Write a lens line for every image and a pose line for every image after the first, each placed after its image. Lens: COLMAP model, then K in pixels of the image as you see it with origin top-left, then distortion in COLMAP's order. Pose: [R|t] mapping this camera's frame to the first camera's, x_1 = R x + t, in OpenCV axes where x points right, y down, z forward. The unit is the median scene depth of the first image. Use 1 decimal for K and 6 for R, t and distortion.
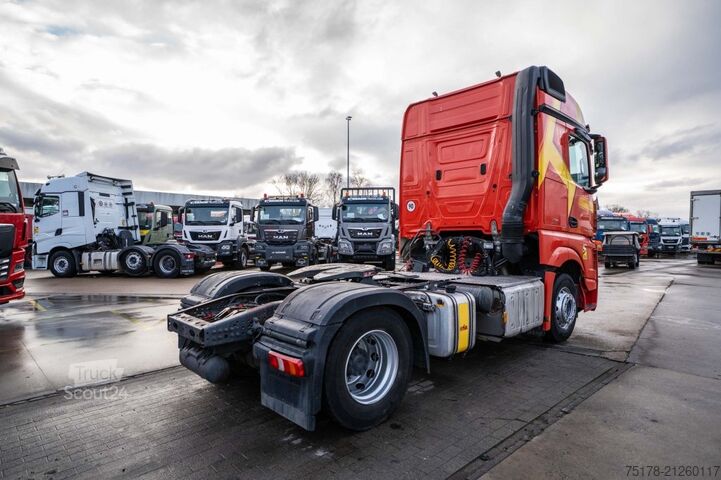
lens RADIAL K [[411.2, 0, 360.5], [0, 411.2, 240.0], [0, 0, 1]] dist [0.002880, 0.000662]
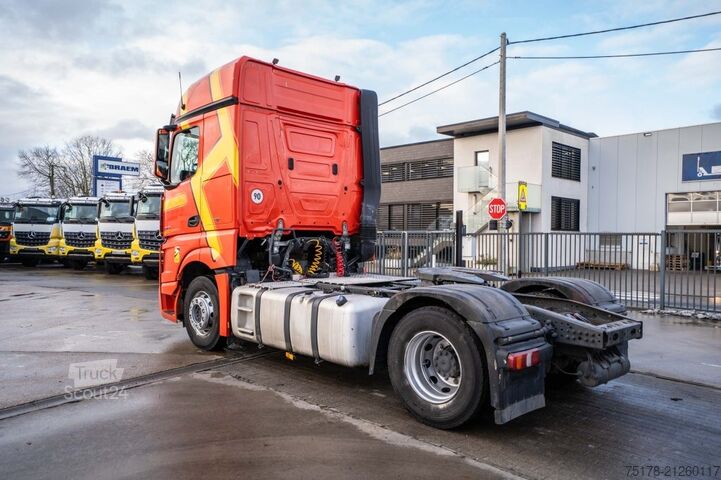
lens RADIAL K [[547.7, 0, 345.6], [0, 547.7, 239.2], [0, 0, 1]] dist [0.075406, 0.002074]
pose [[-0.010439, -0.004054, 0.999937, -0.921425], [0.002607, 0.999988, 0.004081, -0.007118], [-0.999942, 0.002649, -0.010428, 0.881971]]
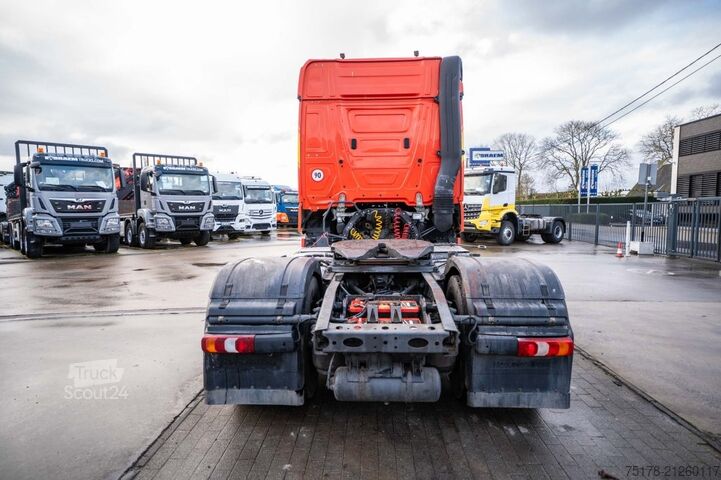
lens RADIAL K [[424.9, 0, 348.7], [0, 424.9, 237.9], [0, 0, 1]] dist [0.002710, 0.001883]
pose [[0.716349, -0.052168, 0.695789, -0.508009], [0.012298, 0.997990, 0.062165, -0.001303], [-0.697634, -0.035975, 0.715551, 0.287164]]
